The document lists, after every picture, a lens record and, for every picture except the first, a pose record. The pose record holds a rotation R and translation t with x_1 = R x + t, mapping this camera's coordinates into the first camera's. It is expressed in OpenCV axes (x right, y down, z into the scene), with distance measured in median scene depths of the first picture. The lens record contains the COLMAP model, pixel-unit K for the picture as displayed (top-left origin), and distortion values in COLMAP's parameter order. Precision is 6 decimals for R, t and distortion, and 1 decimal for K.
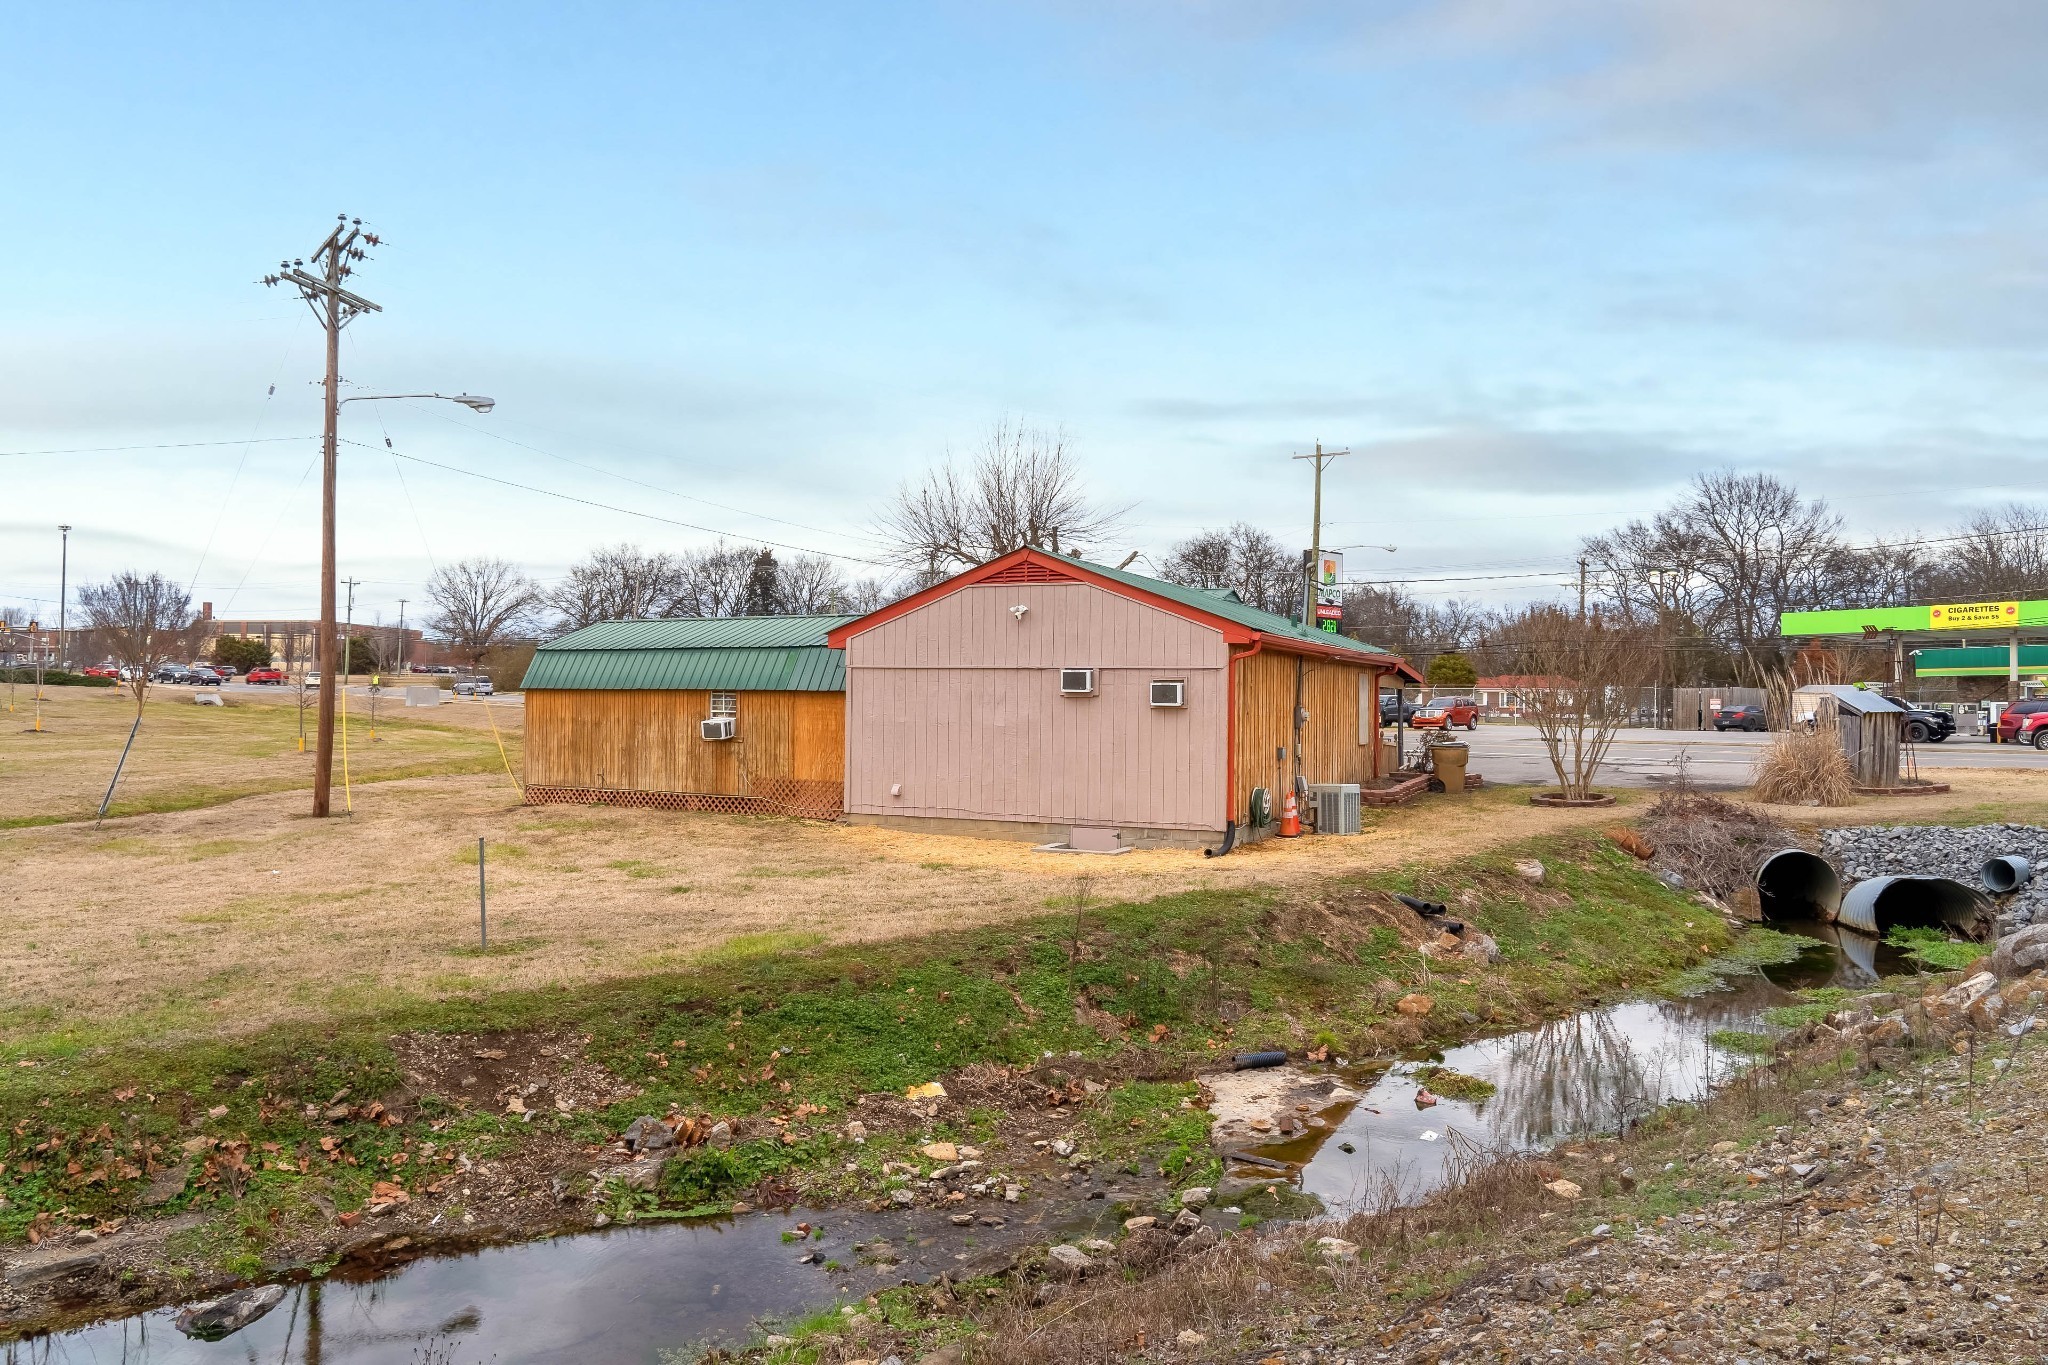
lens RADIAL K [[1384.9, 0, 1022.4], [0, 1384.9, 680.5], [0, 0, 1]] dist [-0.042312, 0.002287]
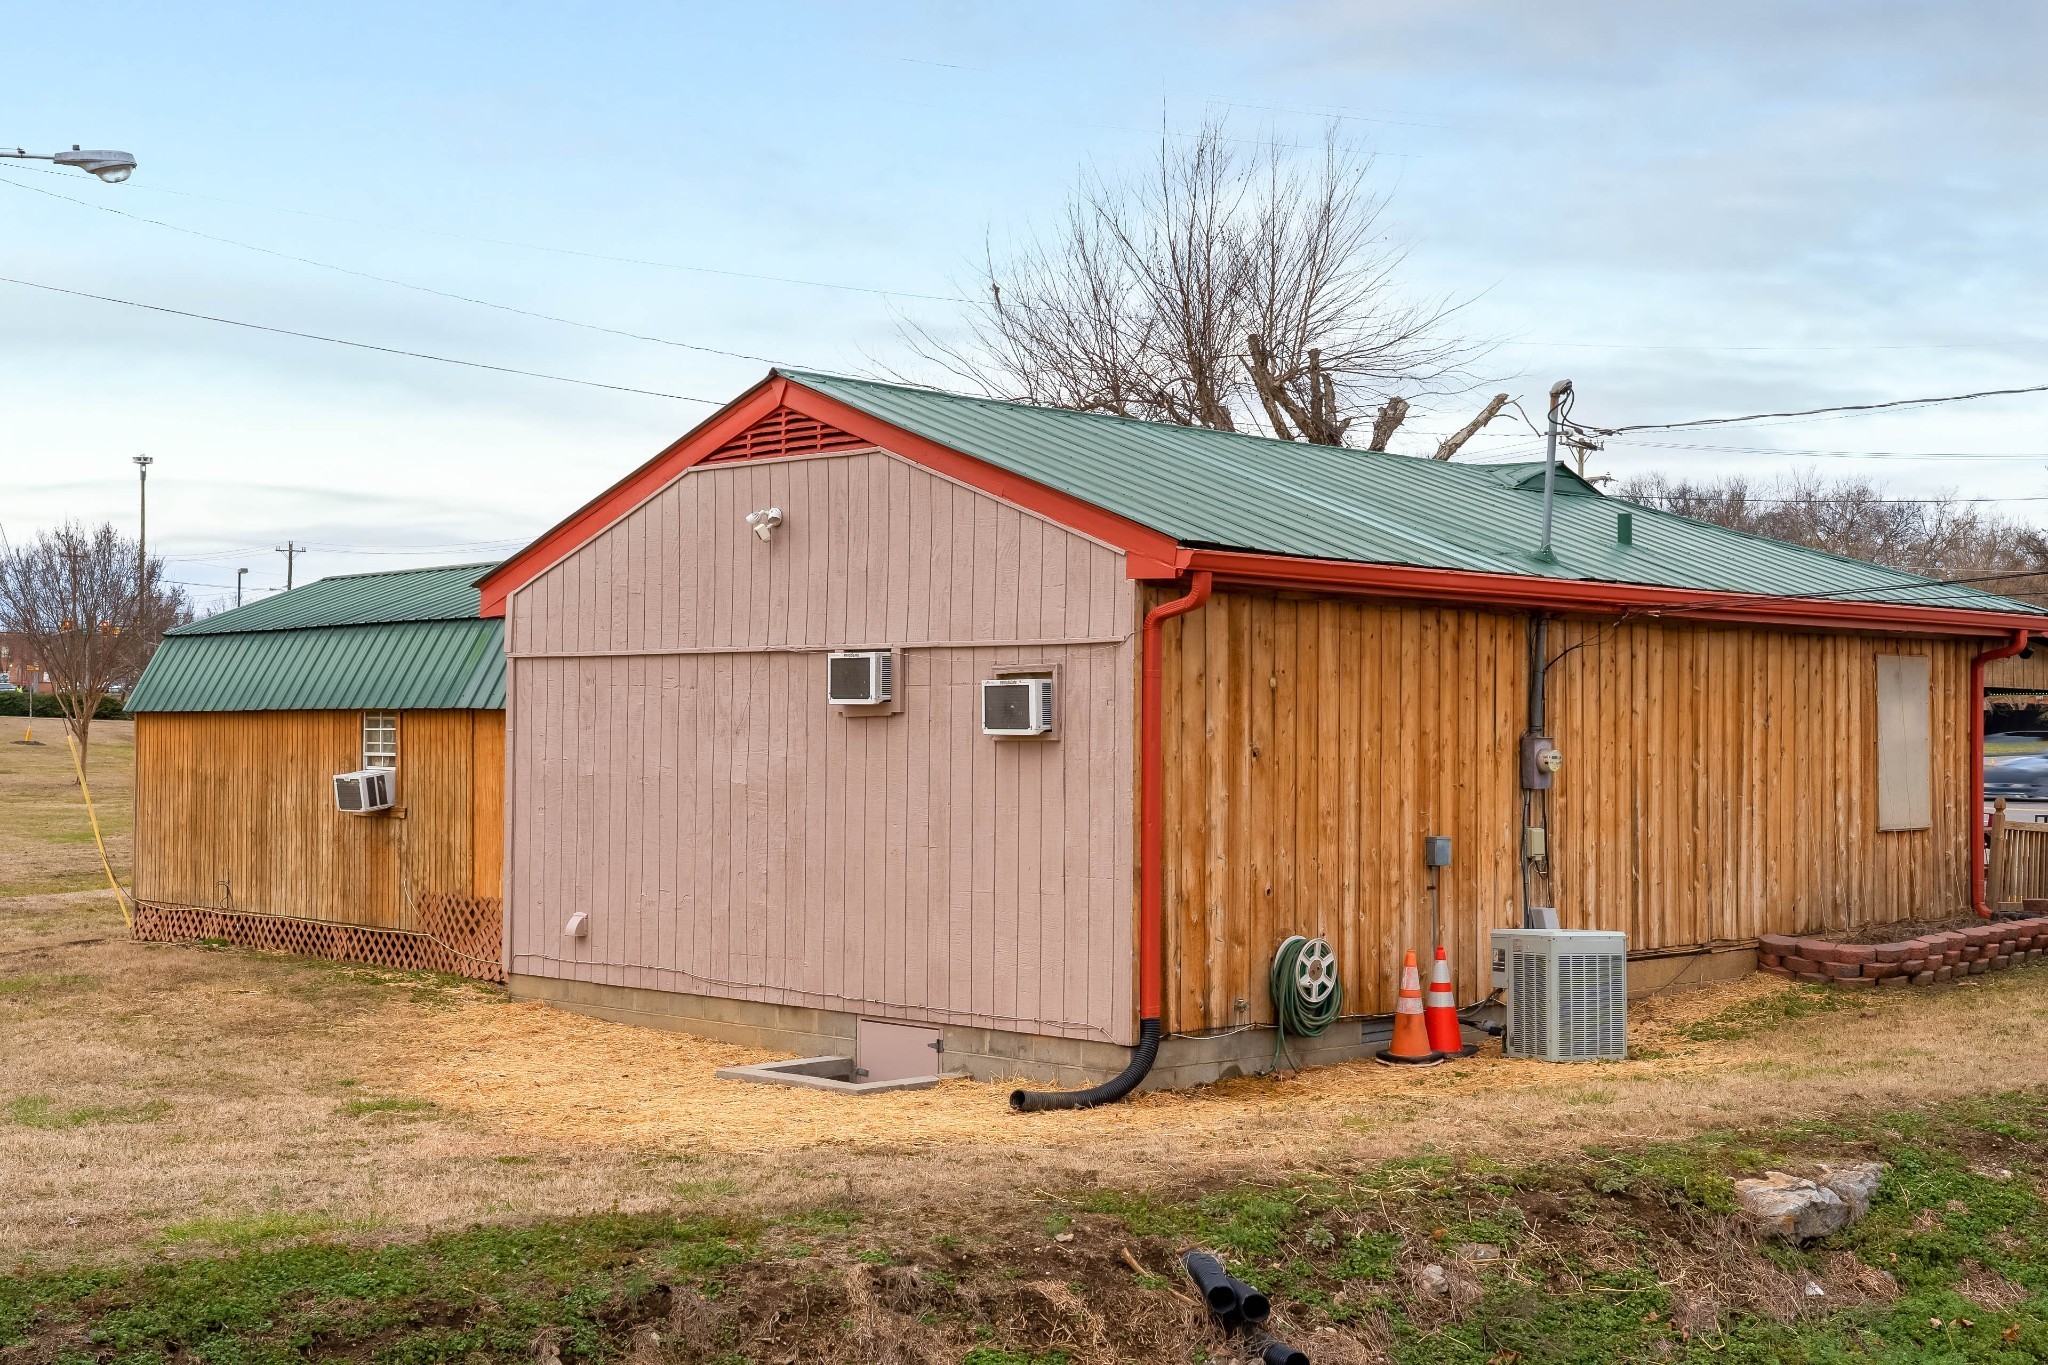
lens RADIAL K [[2565.0, 0, 1024.0], [0, 2565.0, 682.5], [0, 0, 1]] dist [0.058408, -0.002839]
pose [[0.942031, -0.013521, -0.335253, 0.325347], [0.011403, 0.999901, -0.008284, 0.007931], [0.335332, 0.003981, 0.942092, 0.248545]]
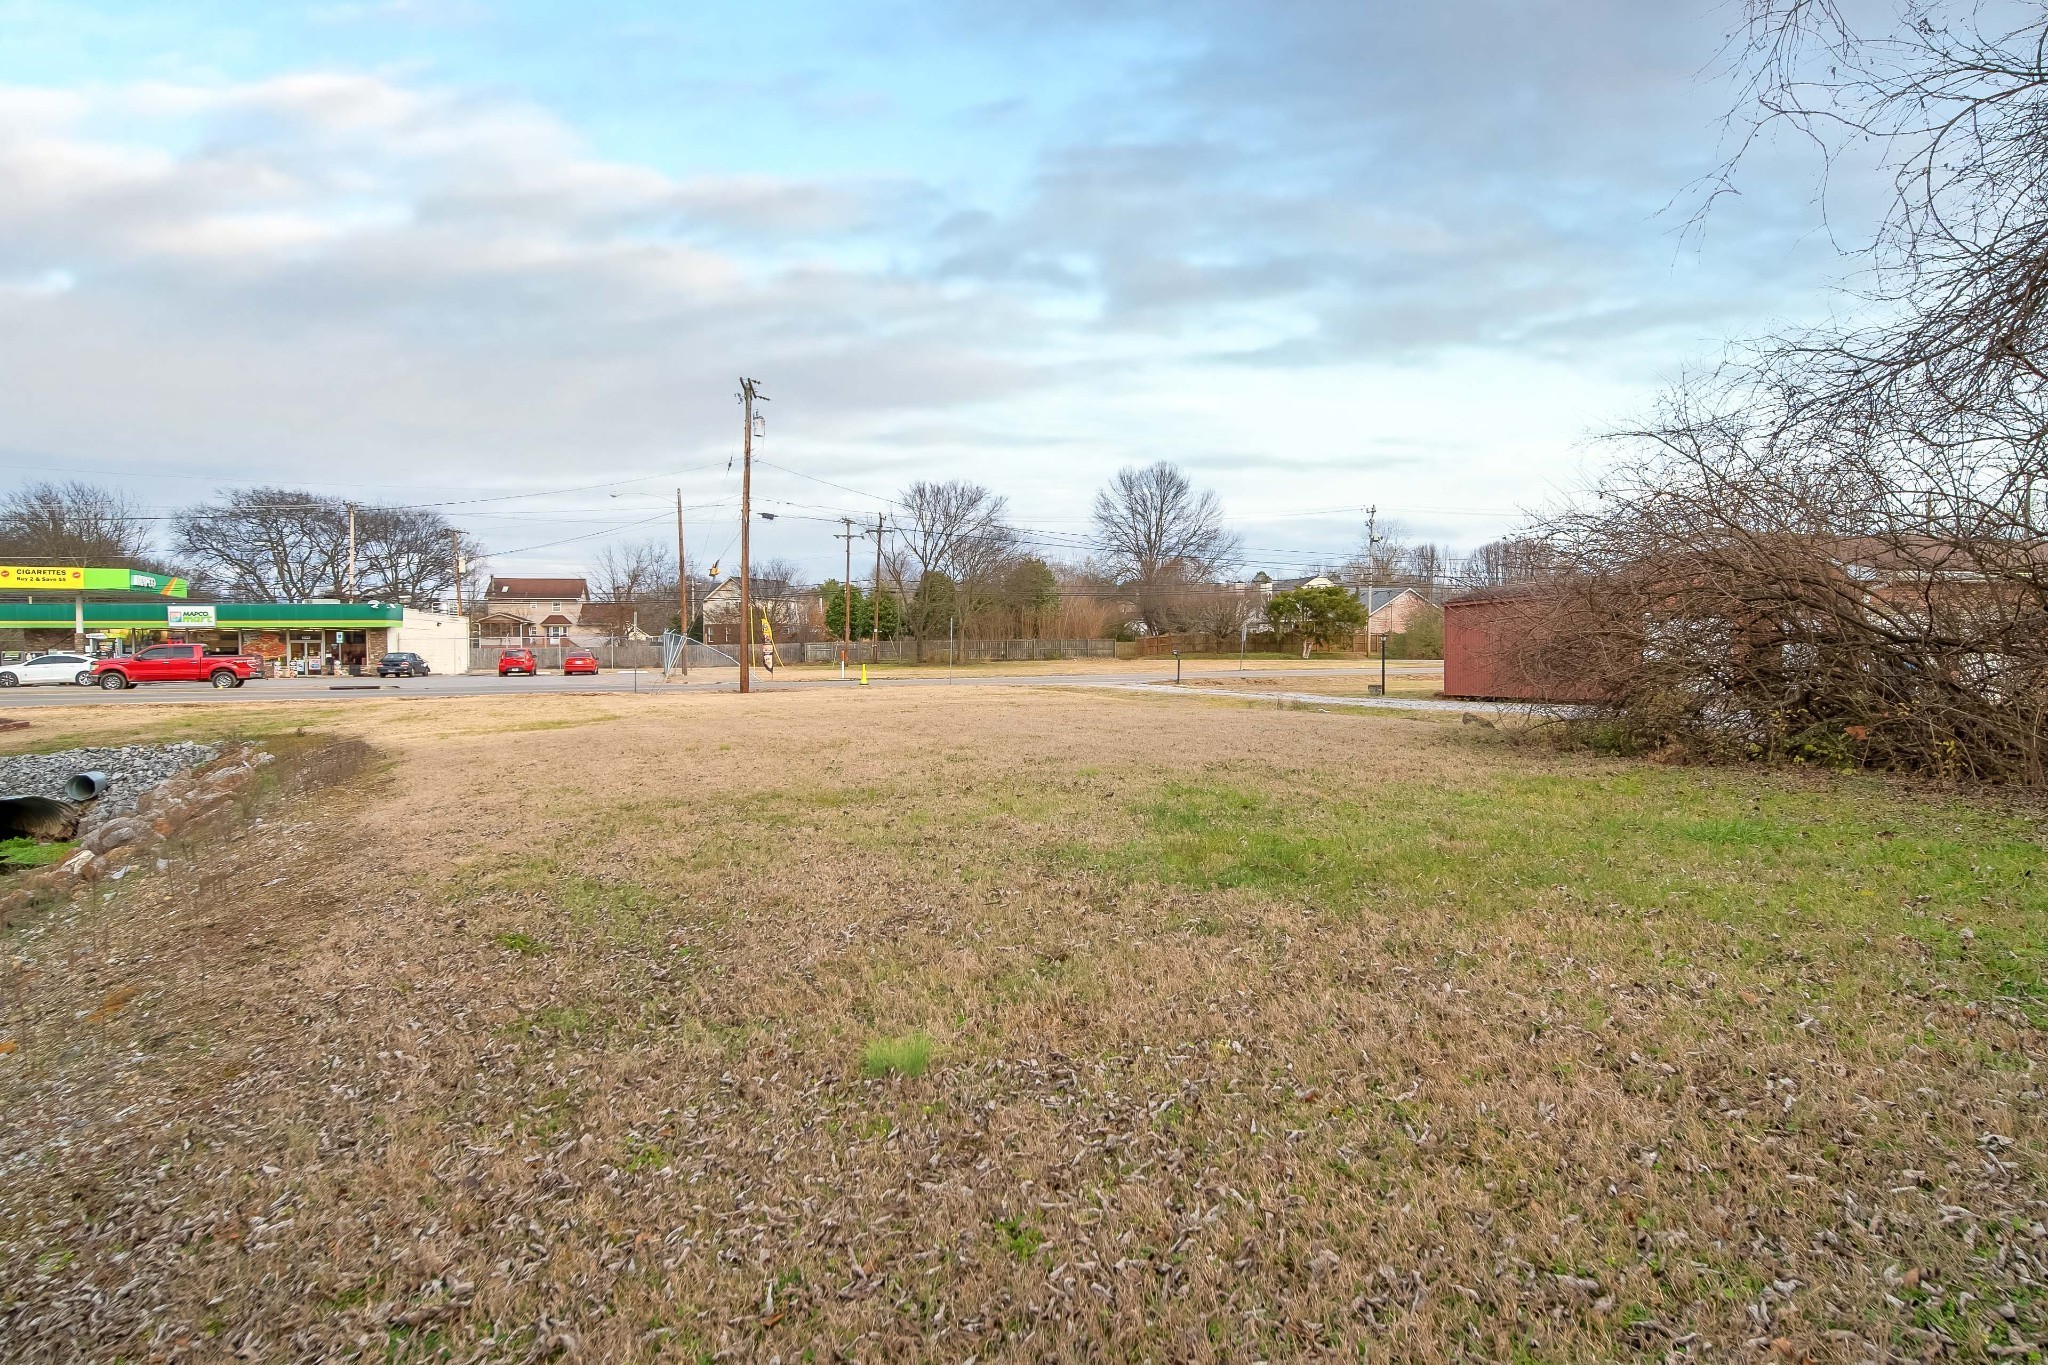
lens RADIAL K [[1108.3, 0, 1015.6], [0, 1108.3, 675.6], [0, 0, 1]] dist [-0.000768, -0.000154]
pose [[0.231539, -0.027743, 0.972430, -0.084441], [-0.011227, 0.999451, 0.031187, -0.005234], [-0.972761, -0.018138, 0.231101, -0.094970]]
